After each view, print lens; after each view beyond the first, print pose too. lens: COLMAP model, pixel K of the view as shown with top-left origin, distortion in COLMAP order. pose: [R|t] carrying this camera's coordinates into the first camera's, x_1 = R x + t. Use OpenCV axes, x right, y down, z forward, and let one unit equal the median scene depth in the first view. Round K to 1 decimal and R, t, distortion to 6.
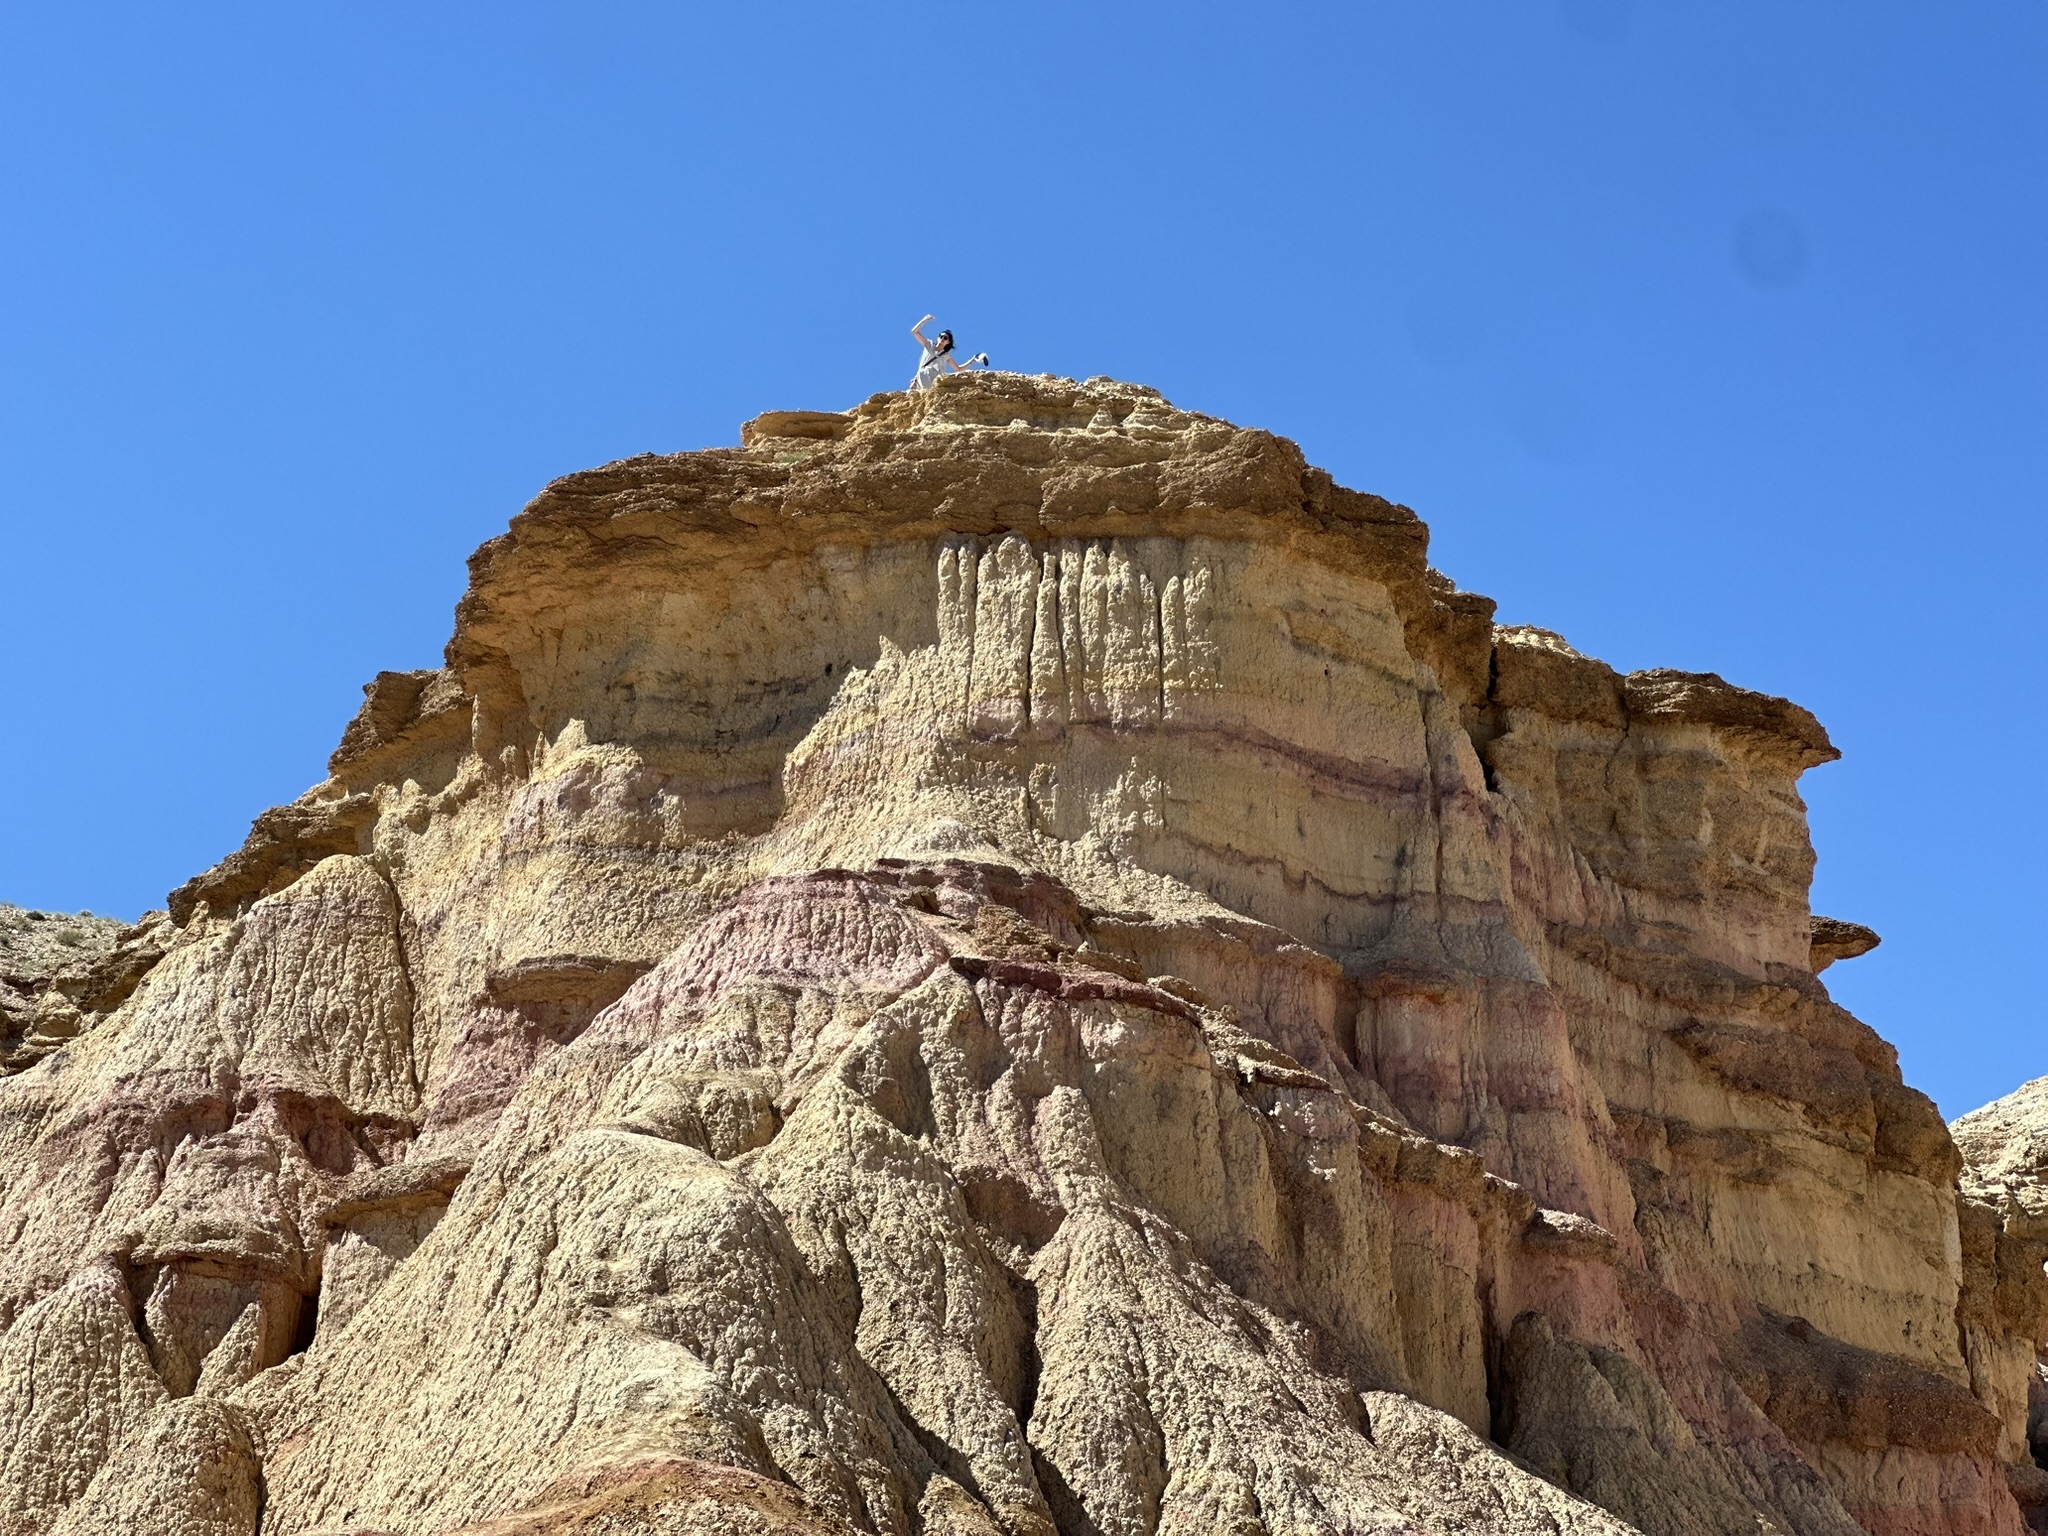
lens RADIAL K [[4054.9, 0, 1024.0], [0, 4054.9, 768.0], [0, 0, 1]] dist [-0.058607, 2.904734]
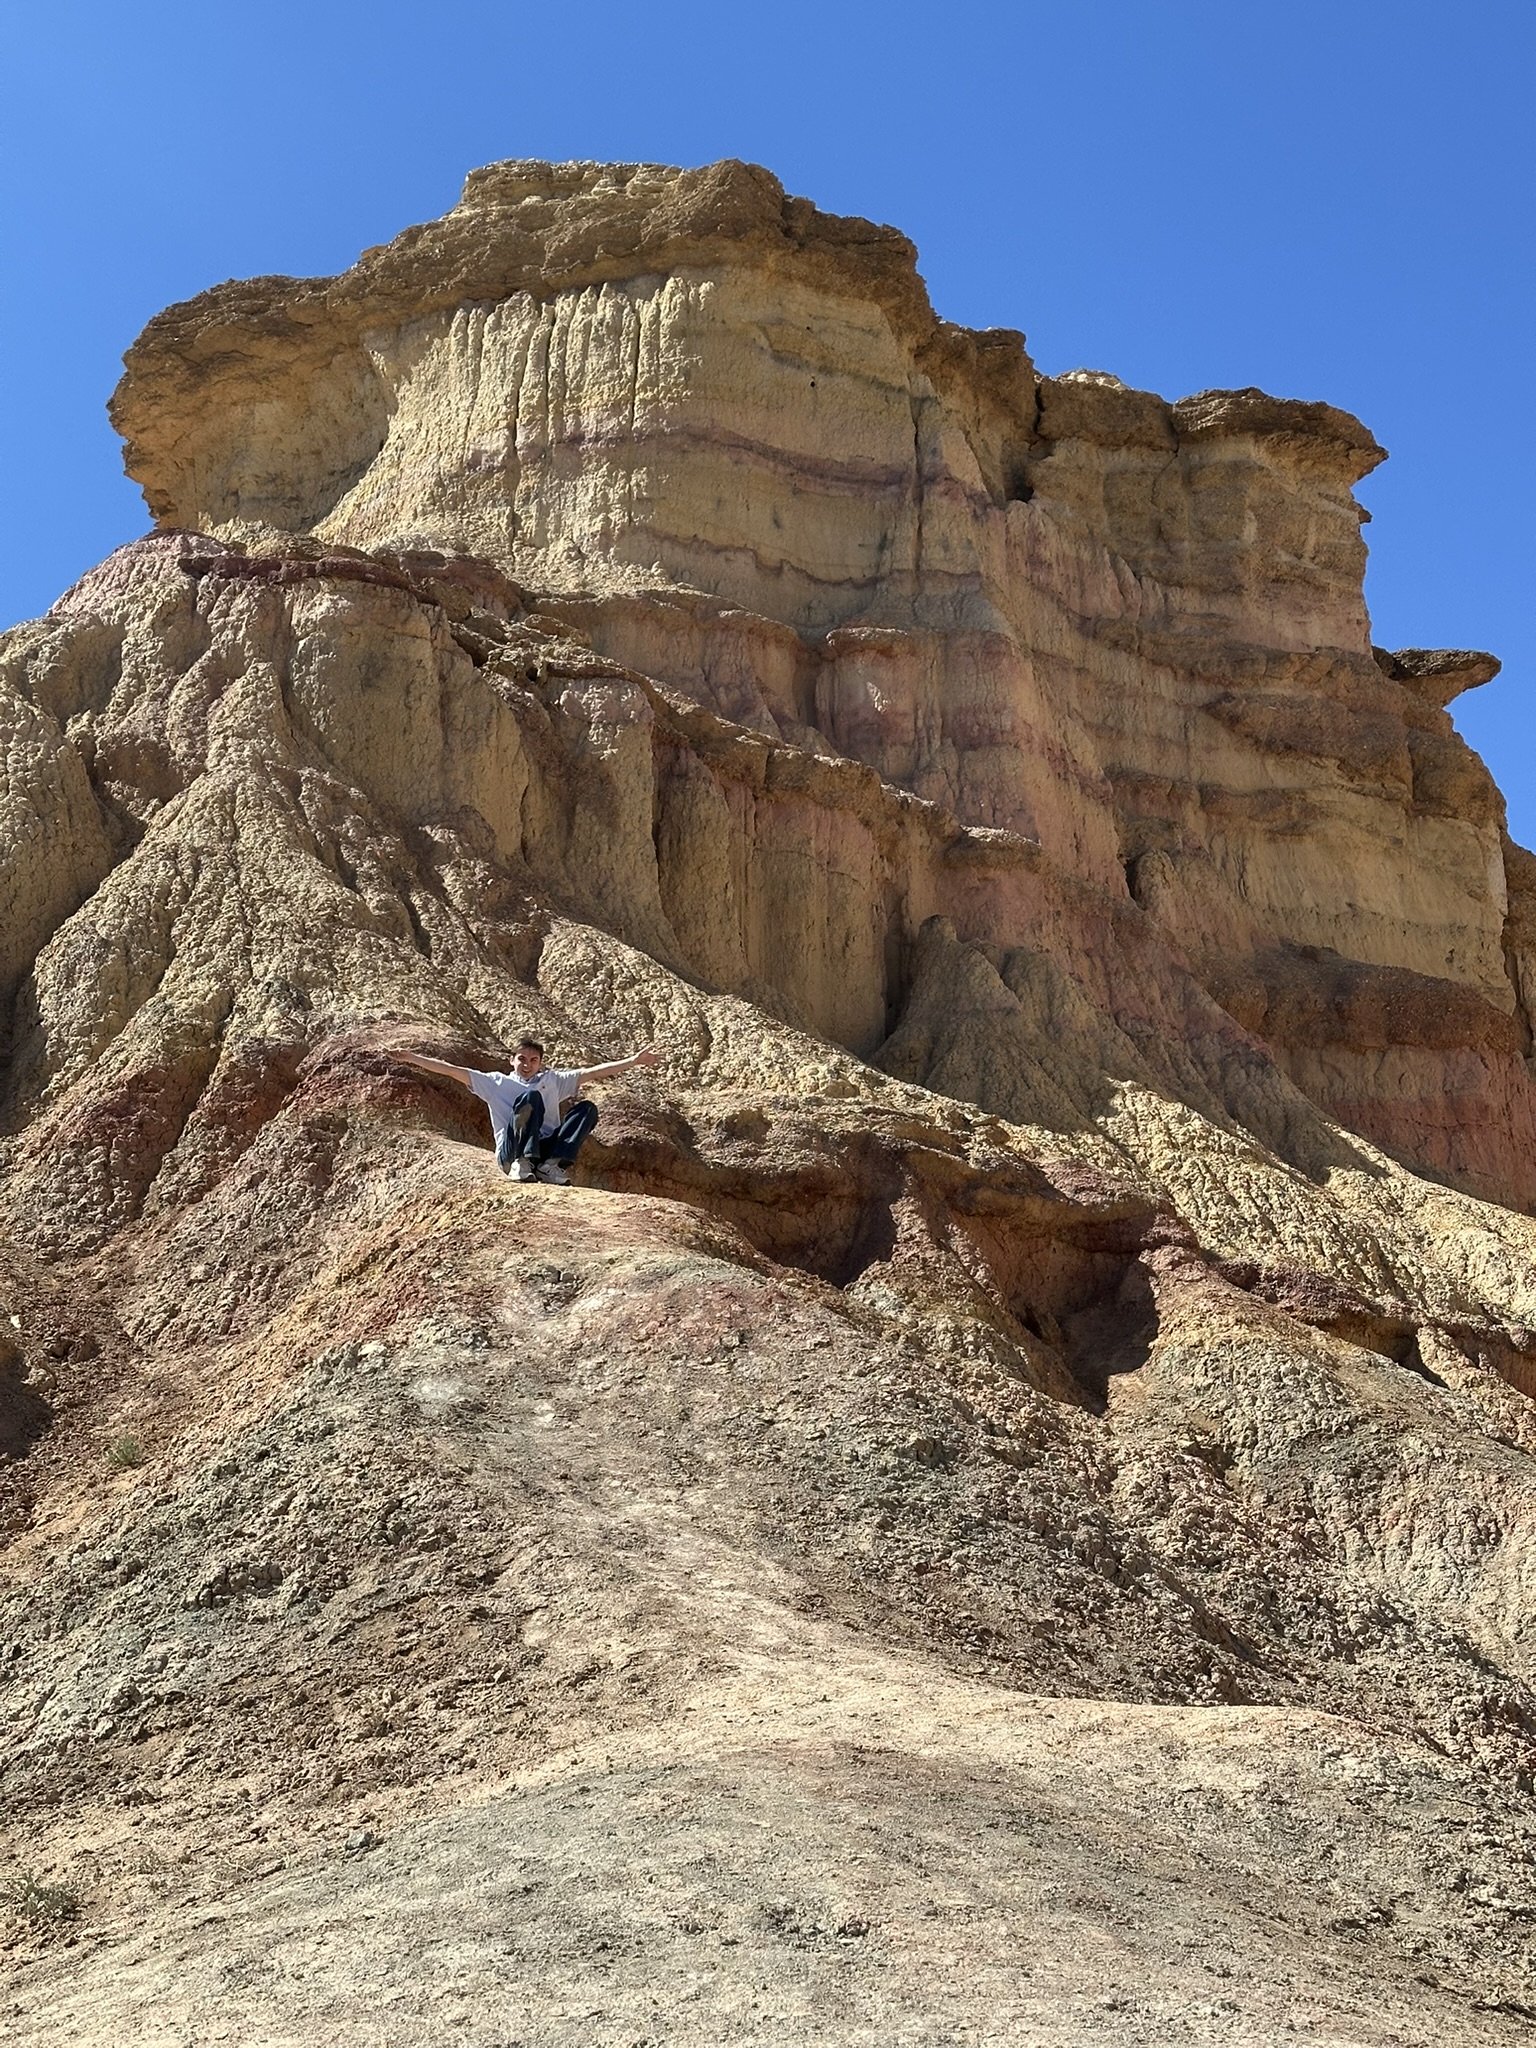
lens RADIAL K [[2628.3, 0, 768.0], [0, 2628.3, 1024.0], [0, 0, 1]] dist [0.133565, -0.031349]
pose [[0.979363, -0.087369, -0.182250, 0.174995], [0.098232, 0.993833, 0.051440, 0.106785], [0.176632, -0.068281, 0.981906, 0.298858]]
